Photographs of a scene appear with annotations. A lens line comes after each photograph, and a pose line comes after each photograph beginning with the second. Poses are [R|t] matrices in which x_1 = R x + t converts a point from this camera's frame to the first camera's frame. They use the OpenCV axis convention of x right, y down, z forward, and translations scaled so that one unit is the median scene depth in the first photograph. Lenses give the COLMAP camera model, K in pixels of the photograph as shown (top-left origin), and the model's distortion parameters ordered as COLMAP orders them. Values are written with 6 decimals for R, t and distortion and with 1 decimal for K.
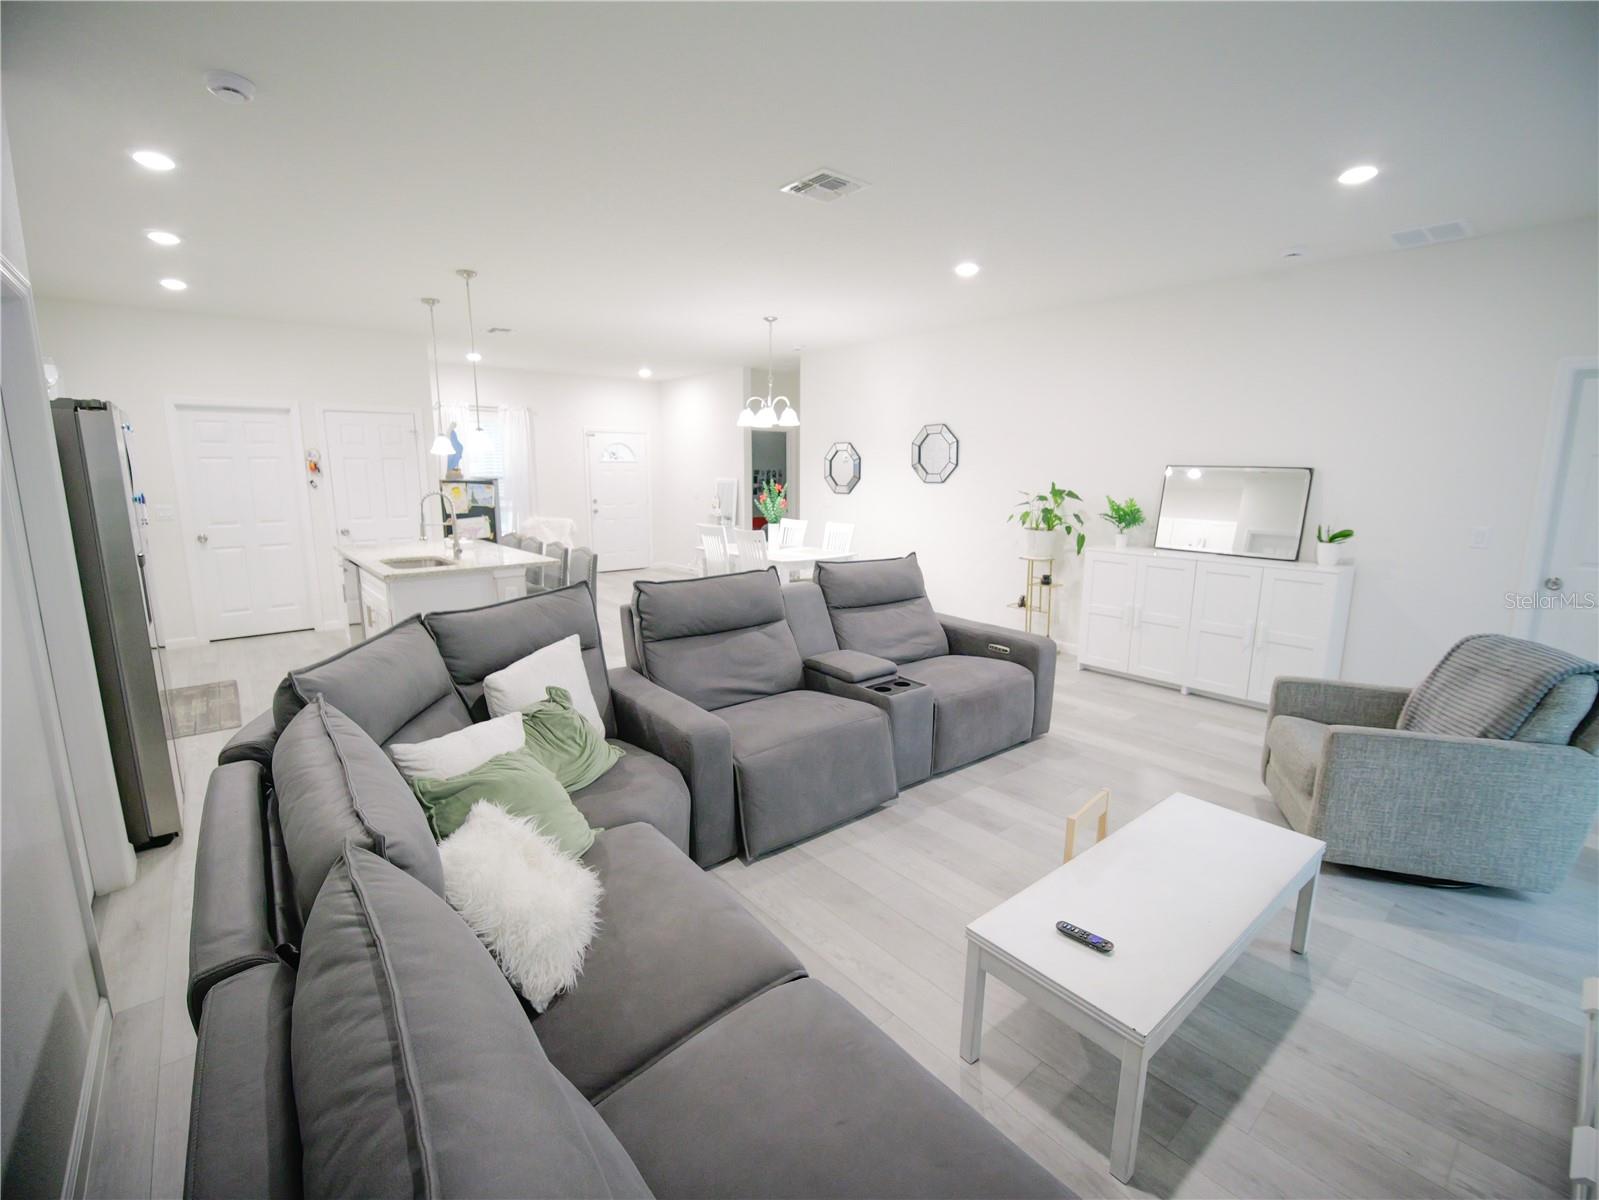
lens RADIAL K [[704.8, 0, 794.6], [0, 704.8, 597.9], [0, 0, 1]] dist [-0.022831, -0.000381]
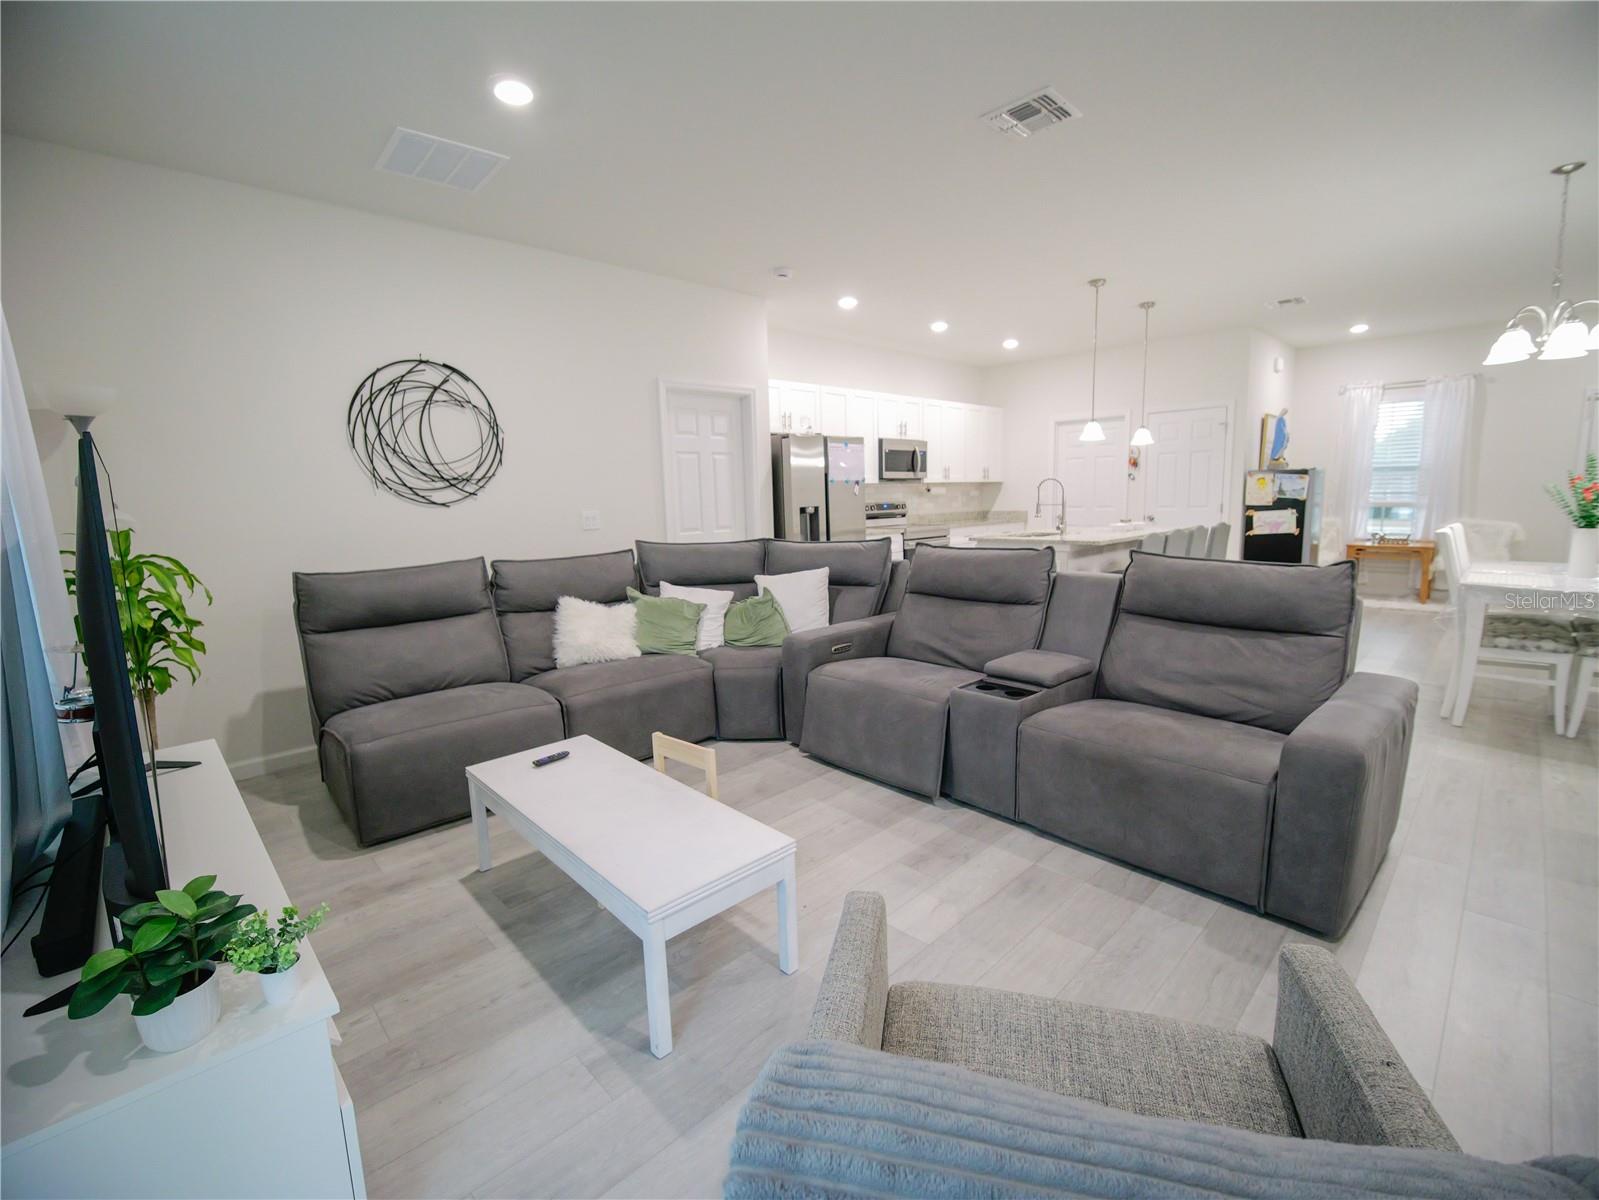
lens RADIAL K [[704.8, 0, 794.6], [0, 704.8, 597.9], [0, 0, 1]] dist [-0.022831, -0.000381]
pose [[0.067287, 0.140497, -0.987792, 0.752718], [-0.150244, 0.980173, 0.129179, -0.042726], [0.986357, 0.139717, 0.087062, 0.541785]]
